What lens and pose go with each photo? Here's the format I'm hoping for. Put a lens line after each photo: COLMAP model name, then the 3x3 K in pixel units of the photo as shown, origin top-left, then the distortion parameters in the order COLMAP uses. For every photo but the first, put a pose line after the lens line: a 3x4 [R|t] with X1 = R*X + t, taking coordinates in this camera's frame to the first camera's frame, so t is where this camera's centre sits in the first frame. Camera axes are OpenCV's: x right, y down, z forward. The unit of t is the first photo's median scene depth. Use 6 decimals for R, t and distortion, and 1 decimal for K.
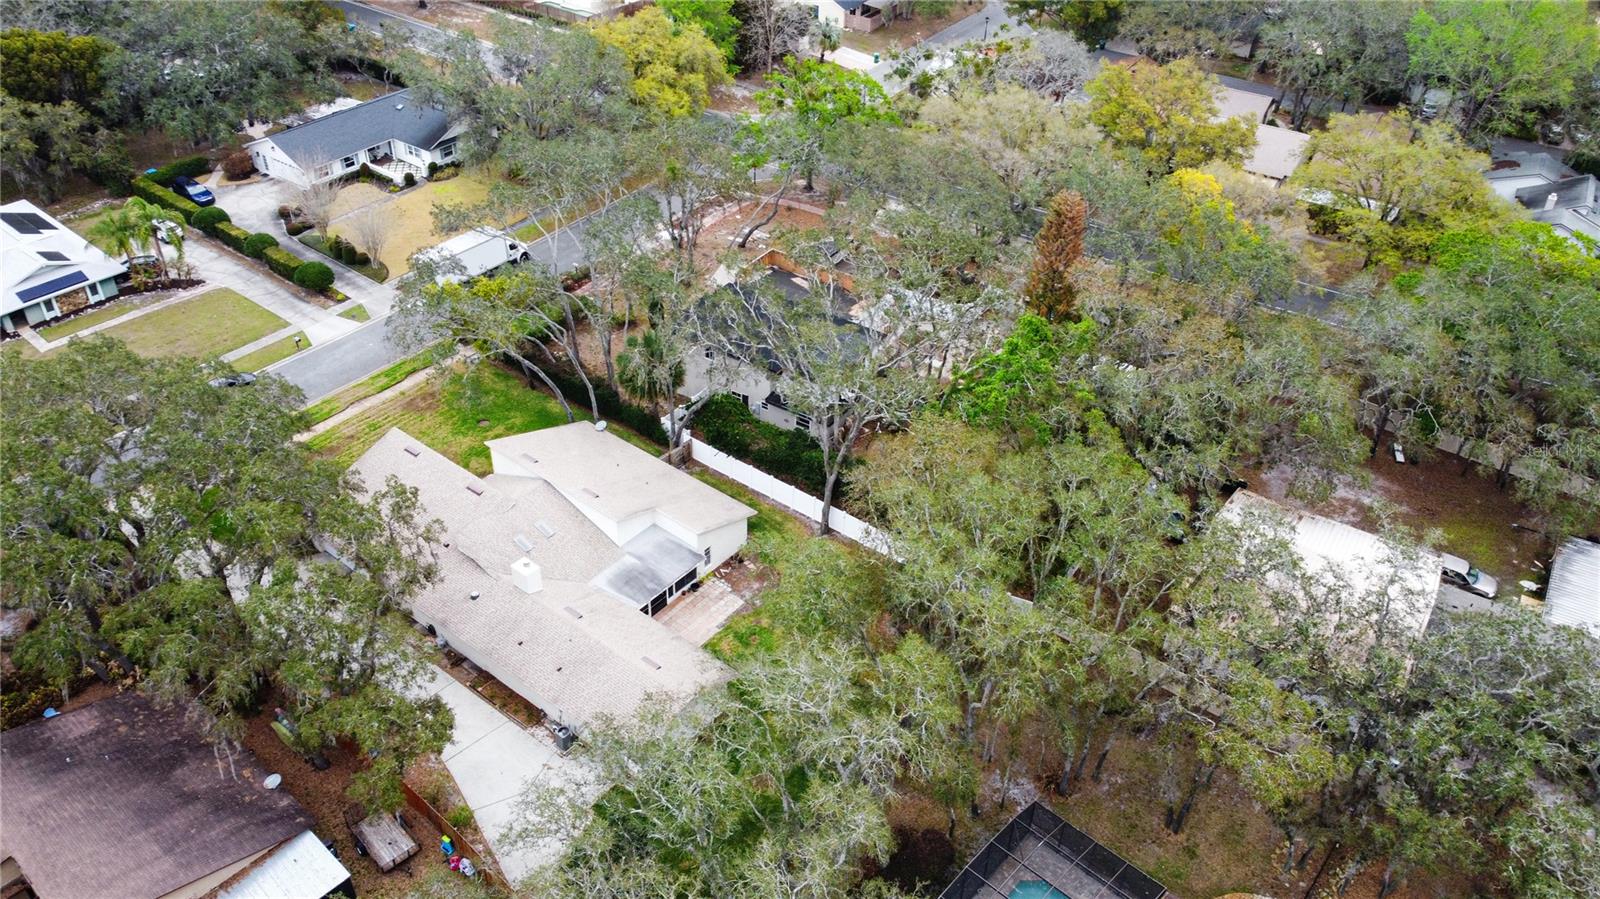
lens RADIAL K [[1204.5, 0, 800.0], [0, 1204.5, 449.5], [0, 0, 1]] dist [0.034466, -0.052183]
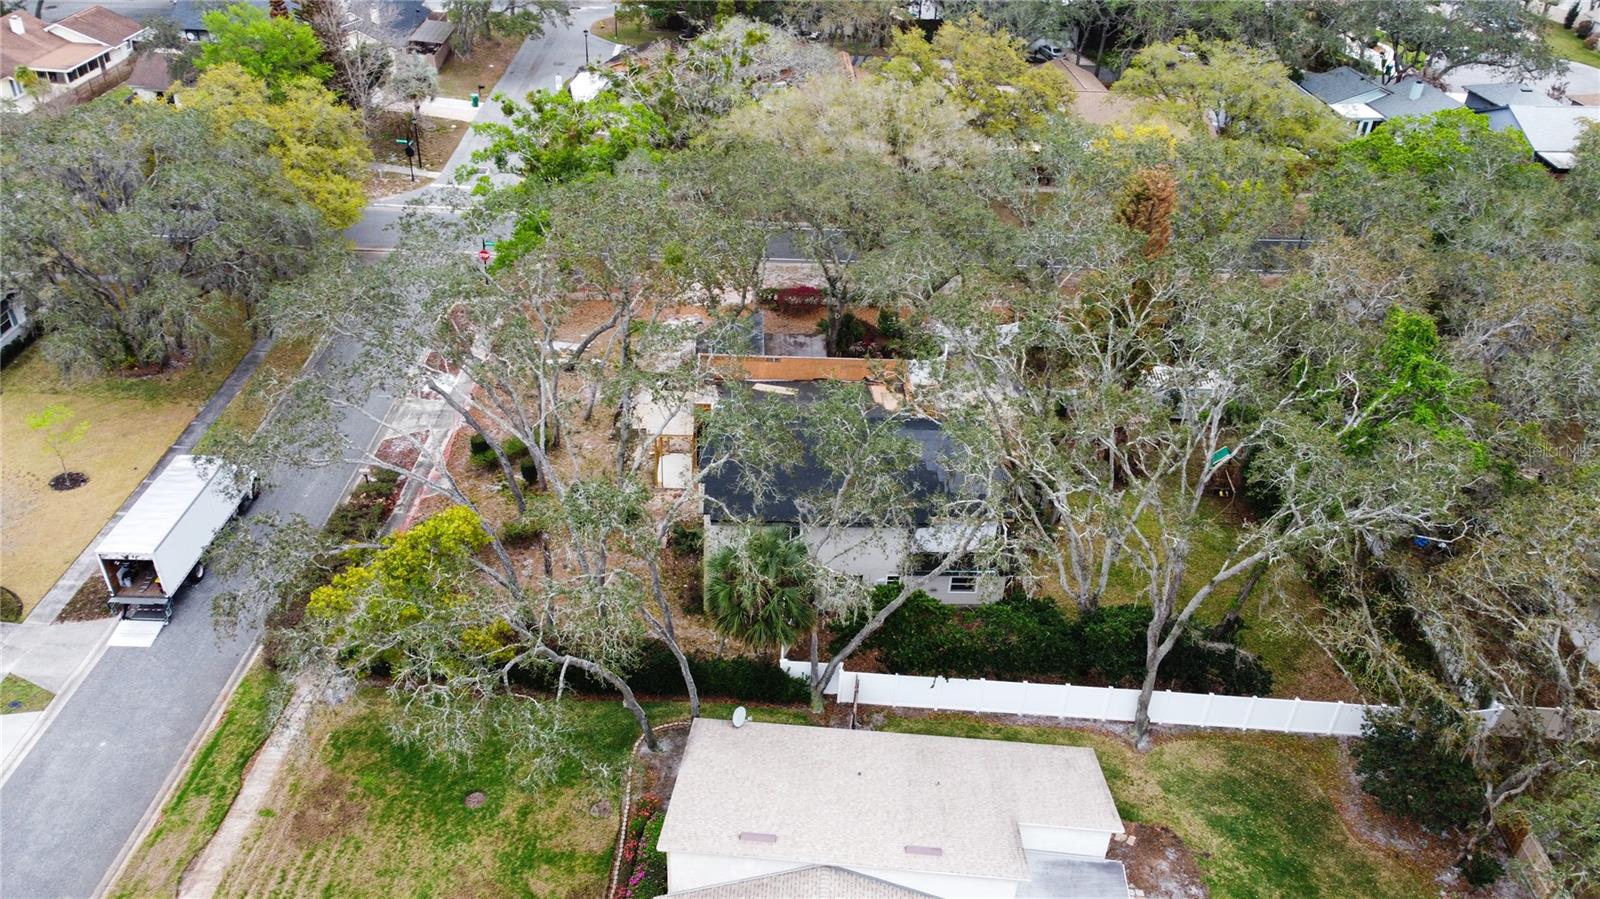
lens RADIAL K [[1204.5, 0, 800.0], [0, 1204.5, 449.5], [0, 0, 1]] dist [0.034466, -0.052183]
pose [[0.823451, -0.301491, 0.480657, -0.310174], [0.321473, 0.945960, 0.042611, -0.126317], [-0.467529, 0.119430, 0.875873, 0.393572]]
